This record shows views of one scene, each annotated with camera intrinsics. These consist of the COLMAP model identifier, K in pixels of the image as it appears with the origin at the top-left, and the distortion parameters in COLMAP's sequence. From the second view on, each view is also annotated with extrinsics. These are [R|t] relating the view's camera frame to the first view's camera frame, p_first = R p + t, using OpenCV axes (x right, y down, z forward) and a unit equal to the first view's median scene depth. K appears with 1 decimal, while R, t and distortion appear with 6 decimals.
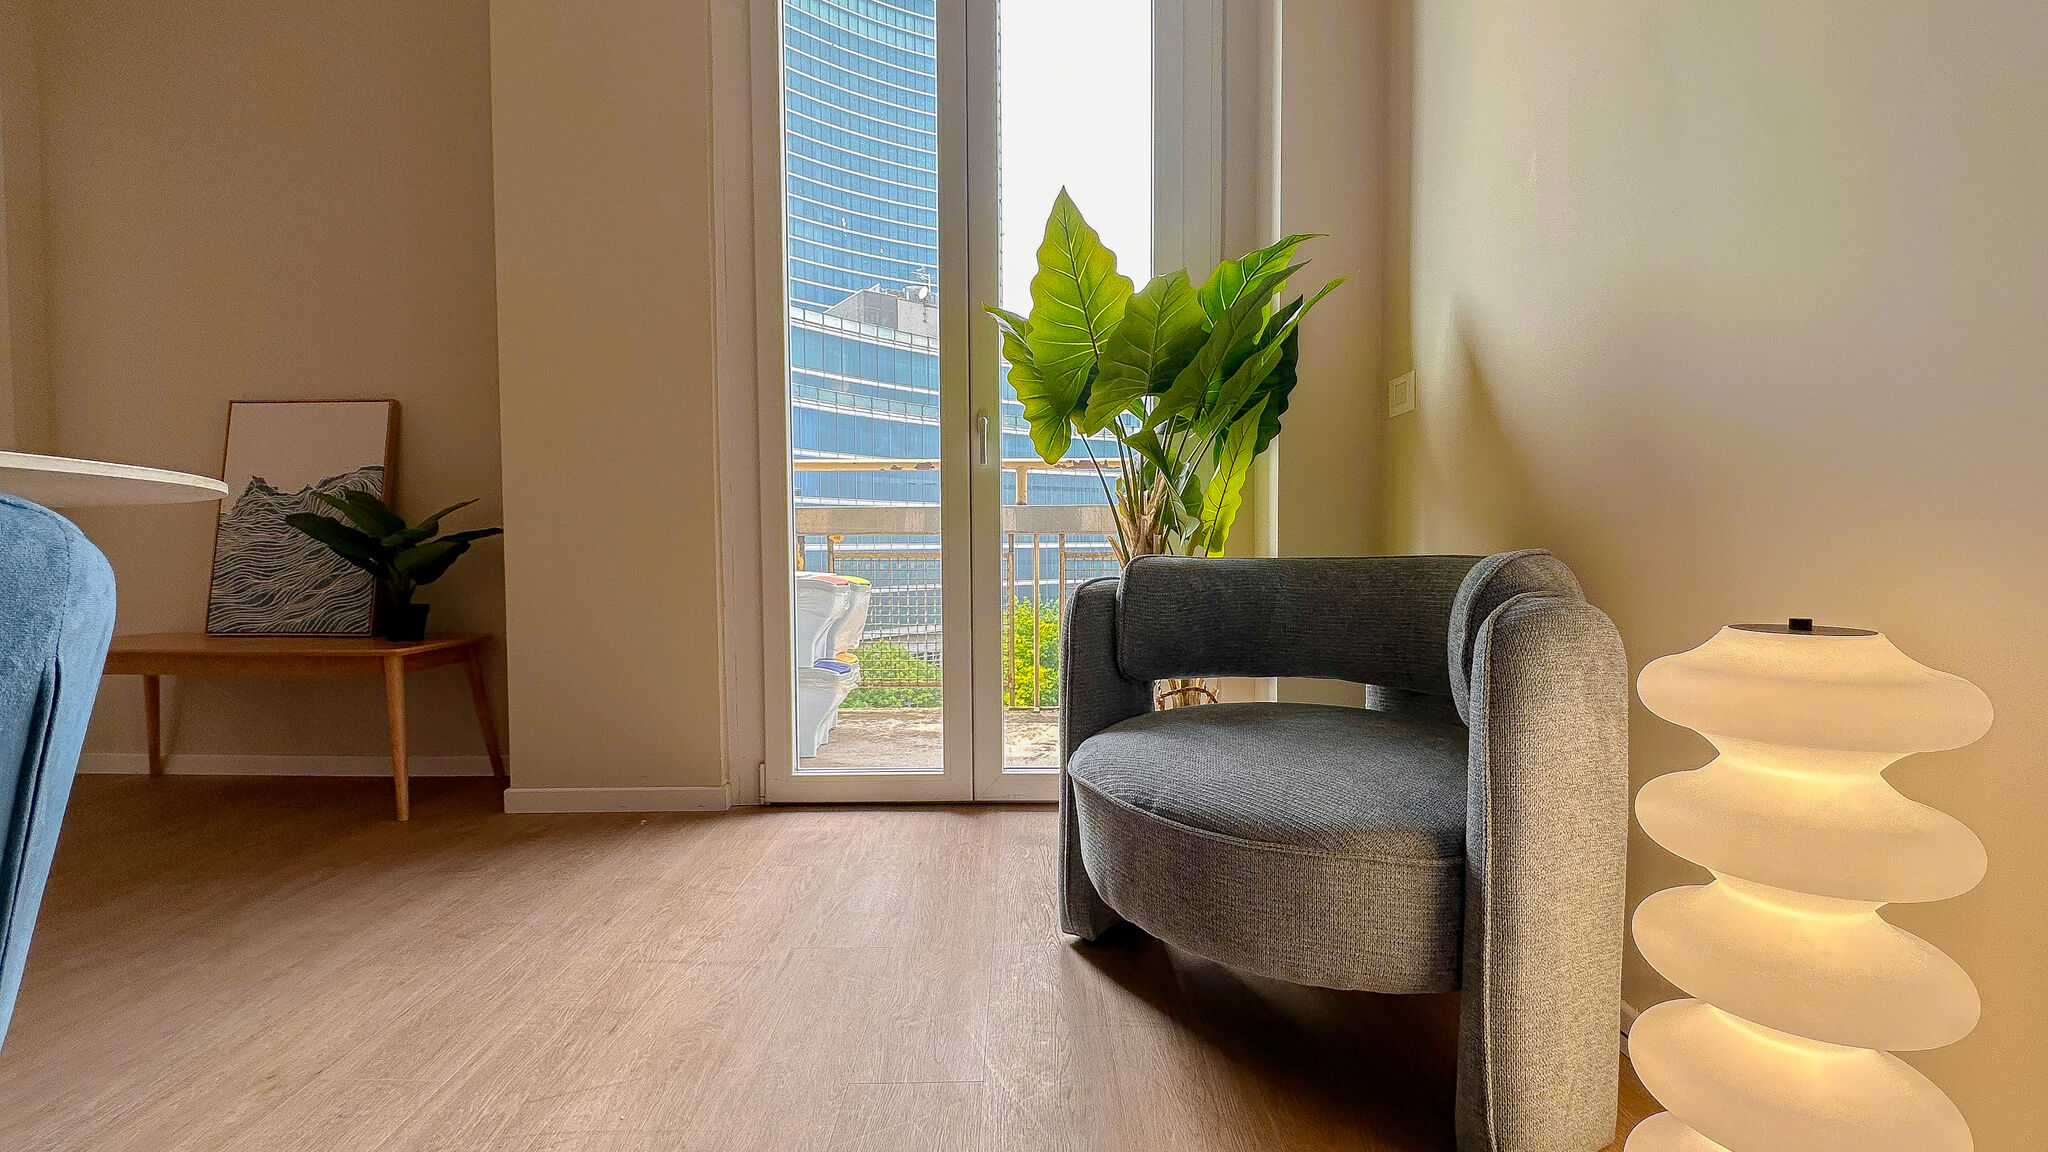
lens RADIAL K [[805.6, 0, 1019.7], [0, 805.6, 577.4], [0, 0, 1]] dist [0.000674, -0.009103]
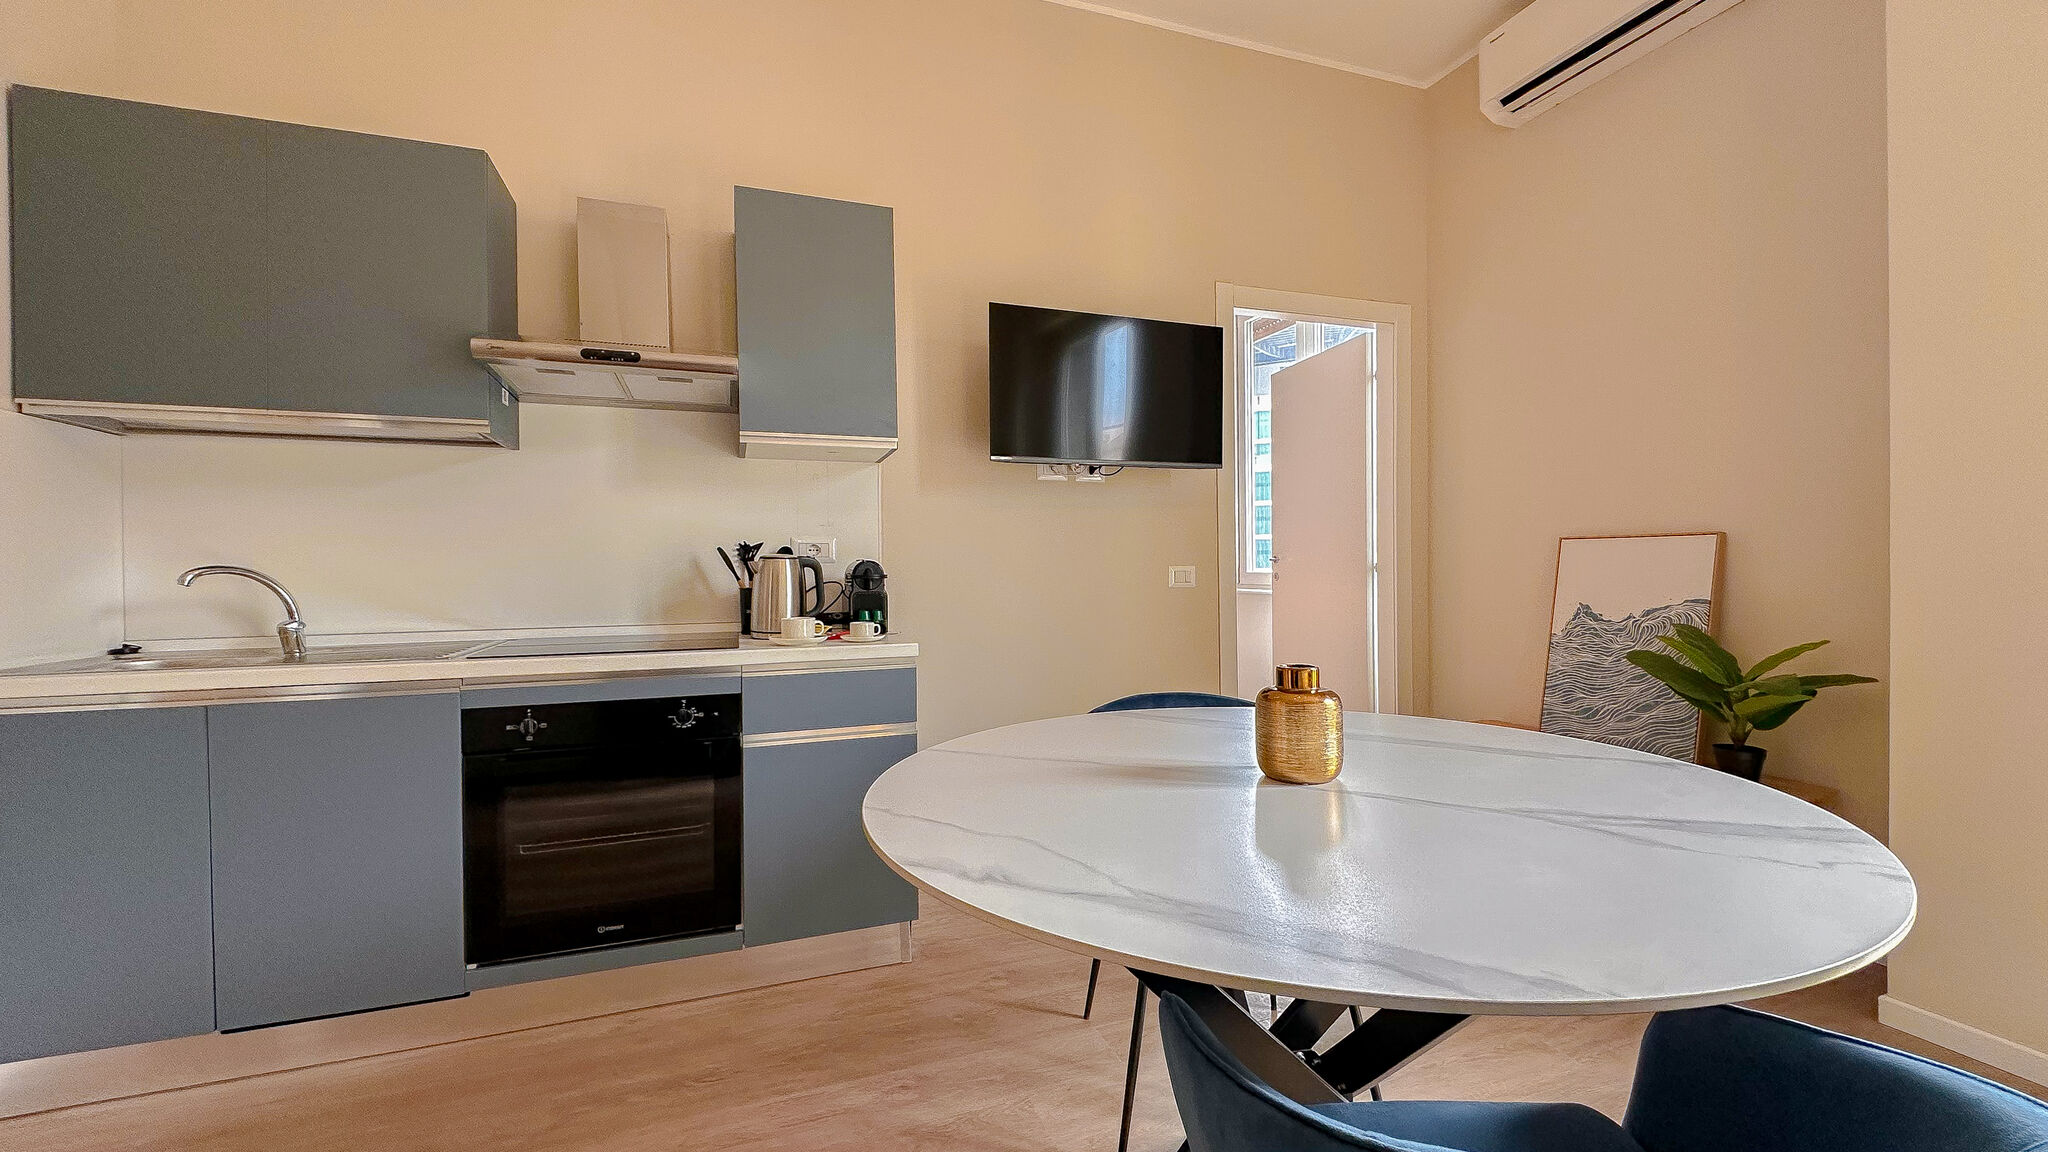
lens RADIAL K [[805.6, 0, 1019.7], [0, 805.6, 577.4], [0, 0, 1]] dist [0.000674, -0.009103]
pose [[0.331870, 0.013753, -0.943225, -0.148501], [-0.031357, 0.999502, 0.003540, -0.162559], [0.942804, 0.028402, 0.332136, -0.174811]]
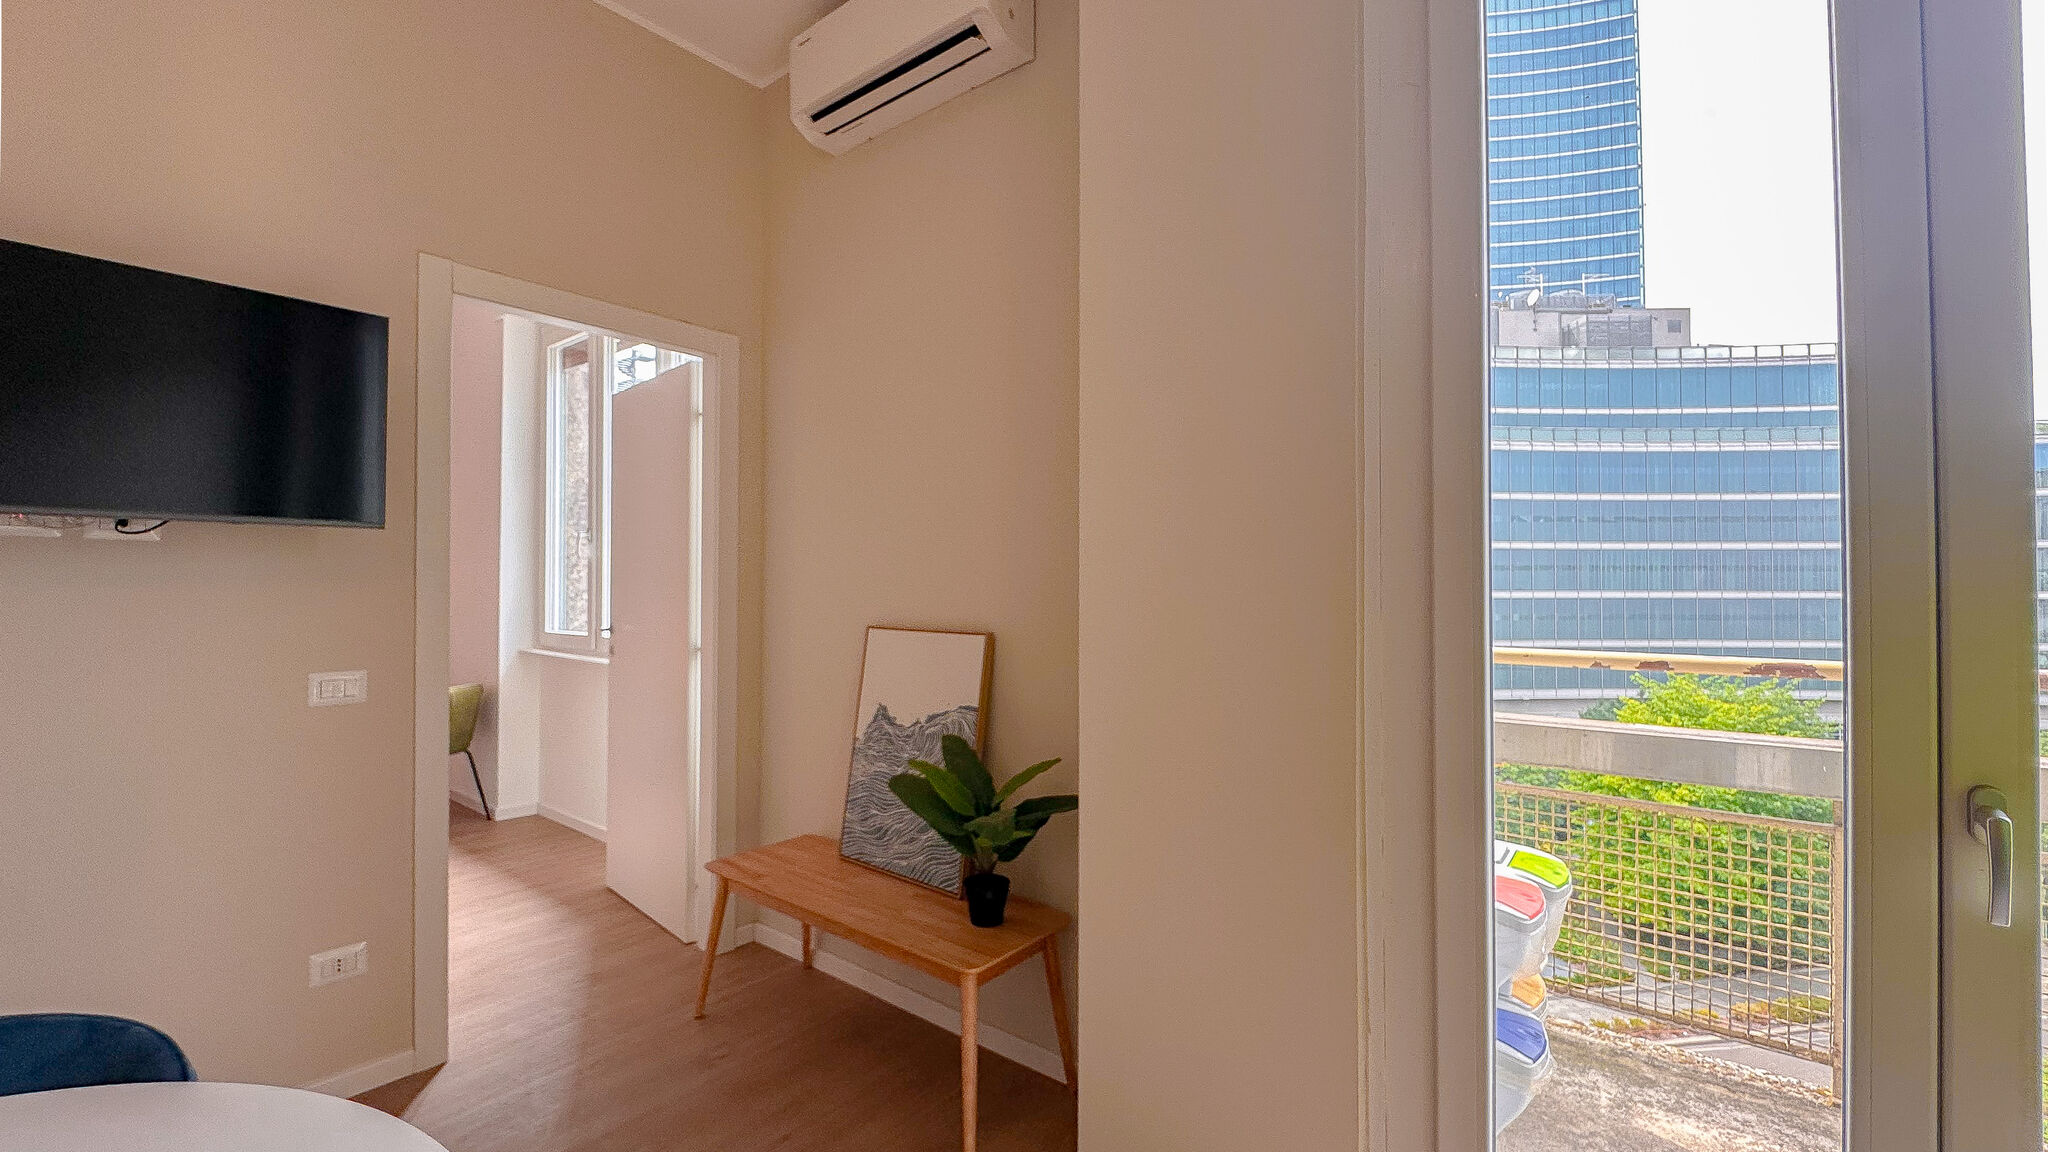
lens RADIAL K [[823.9, 0, 1024.0], [0, 823.9, 576.0], [0, 0, 1]] dist [0.000182, -0.012797]
pose [[0.784342, -0.000176, -0.620329, -0.187881], [-0.033306, 0.998546, -0.042396, -0.285490], [0.619434, 0.053914, 0.783195, 0.325150]]
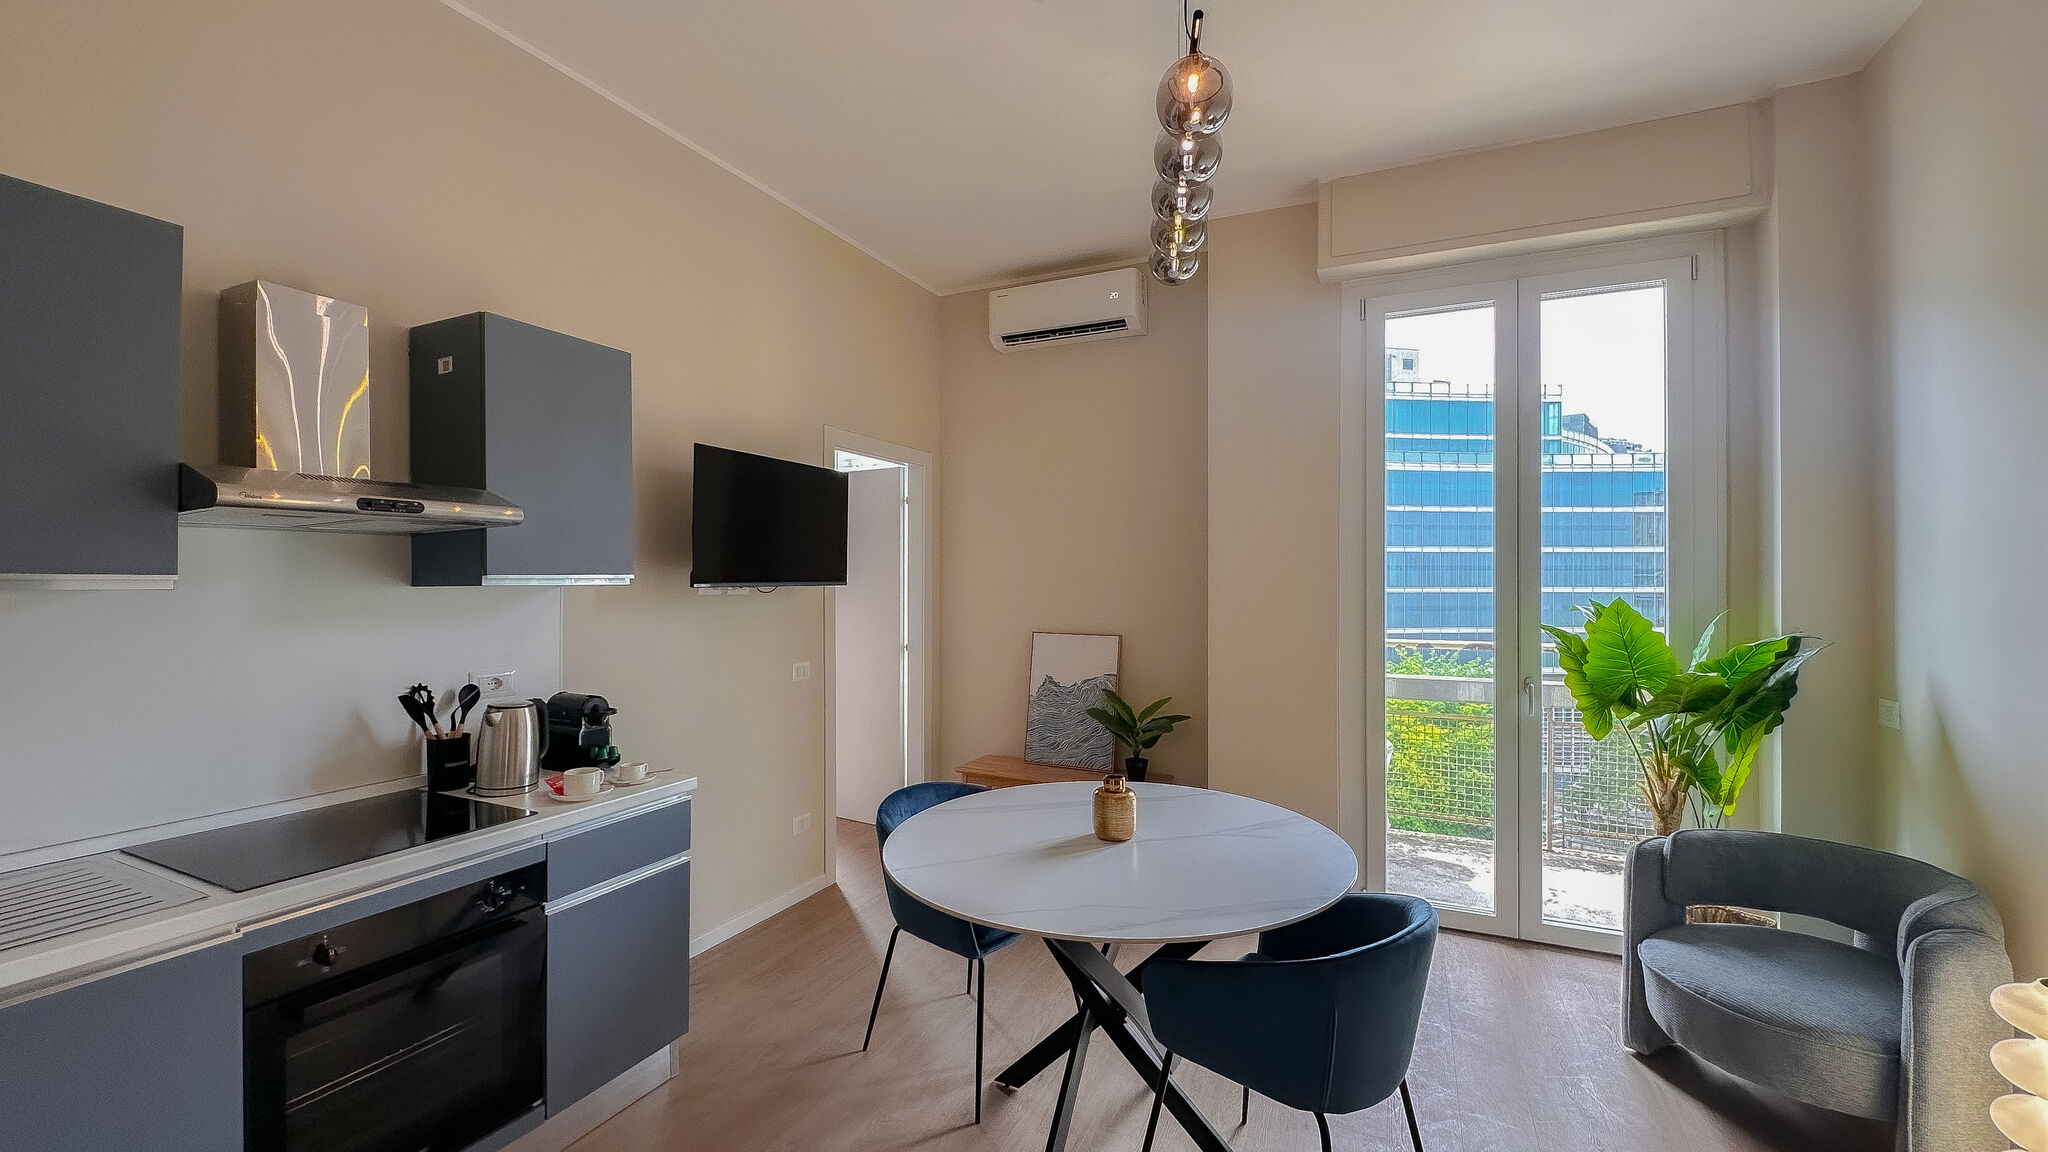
lens RADIAL K [[805.6, 0, 1019.7], [0, 805.6, 577.4], [0, 0, 1]] dist [0.000674, -0.009103]
pose [[0.903223, 0.006228, -0.429126, -0.263677], [-0.025046, 0.998955, -0.038219, -0.315168], [0.428440, 0.045268, 0.902436, -0.780568]]
